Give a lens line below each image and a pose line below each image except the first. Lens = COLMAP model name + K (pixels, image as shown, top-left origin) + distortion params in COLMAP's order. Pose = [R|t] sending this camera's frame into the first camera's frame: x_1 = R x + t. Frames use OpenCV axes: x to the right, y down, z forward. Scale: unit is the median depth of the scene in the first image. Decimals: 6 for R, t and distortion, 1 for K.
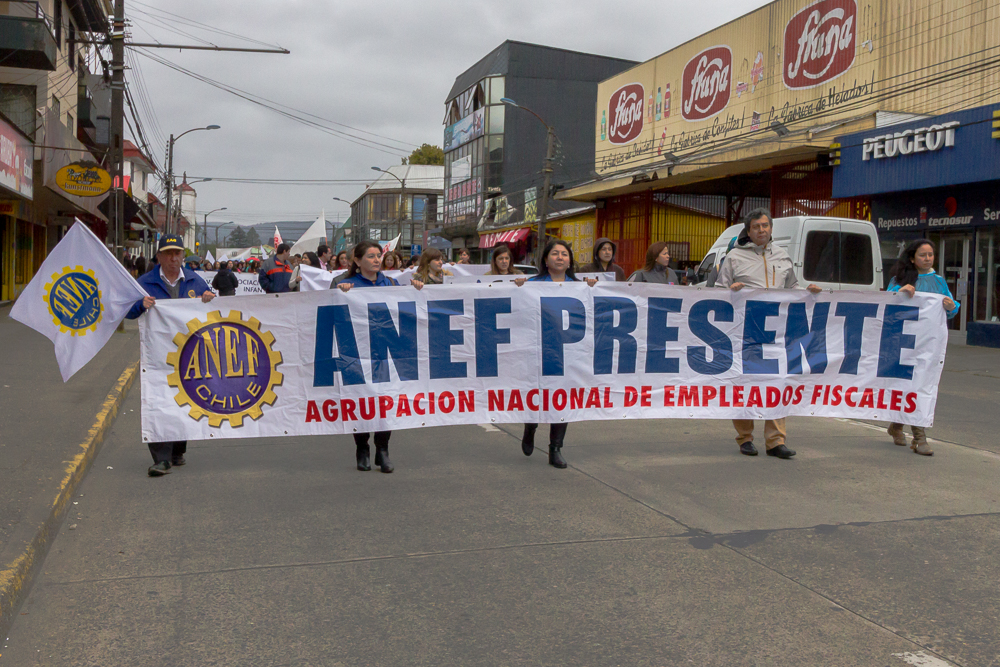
lens RADIAL K [[1192.9, 0, 504.5], [0, 1192.9, 322.5], [0, 0, 1]] dist [-0.005138, 0.000000]
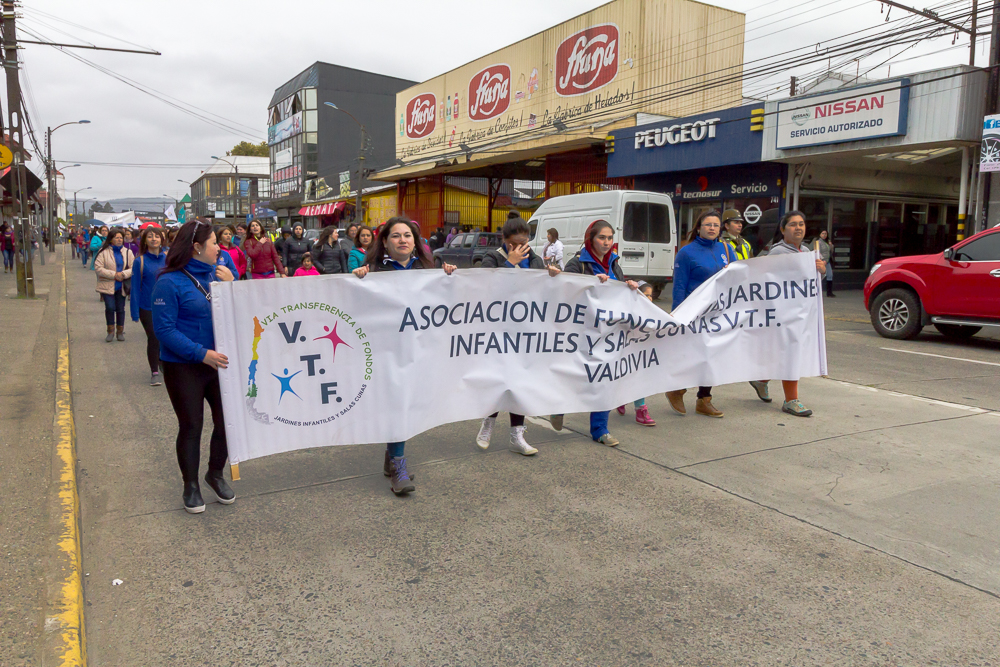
lens RADIAL K [[787.0, 0, 498.6], [0, 787.0, 339.5], [0, 0, 1]] dist [-0.004259, 0.009293]
pose [[0.970261, -0.043850, 0.238057, -0.046531], [0.021288, 0.995102, 0.096534, -0.007766], [-0.241124, -0.088596, 0.966442, 0.111815]]
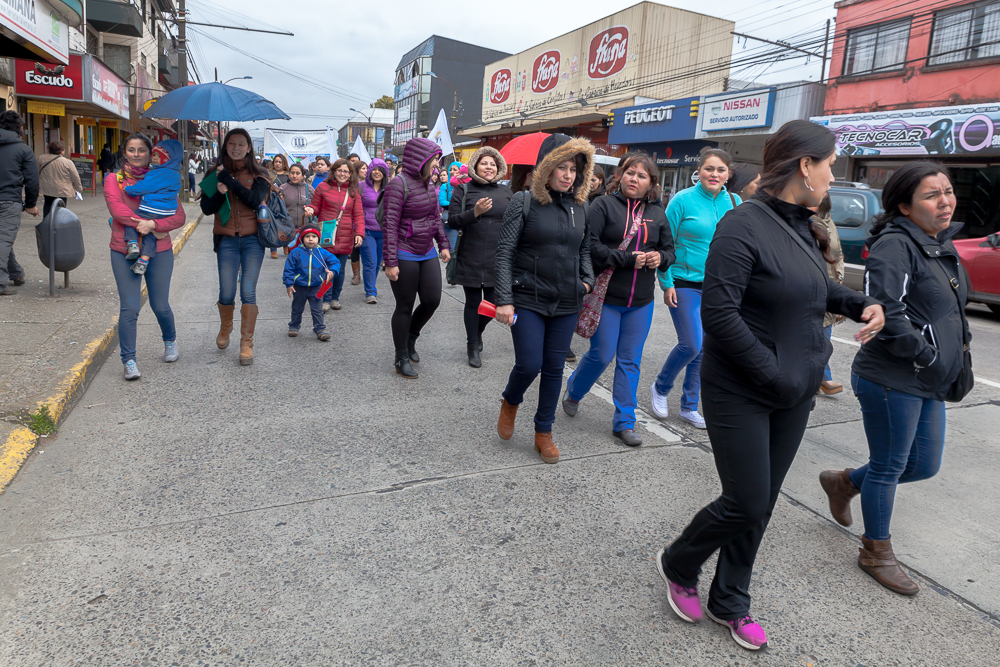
lens RADIAL K [[691.6, 0, 528.4], [0, 691.6, 316.5], [0, 0, 1]] dist [-0.014170, -0.004928]
pose [[0.989806, 0.022839, 0.140576, 0.012685], [-0.044072, 0.987727, 0.149841, 0.000444], [-0.135428, -0.154509, 0.978666, -0.027263]]
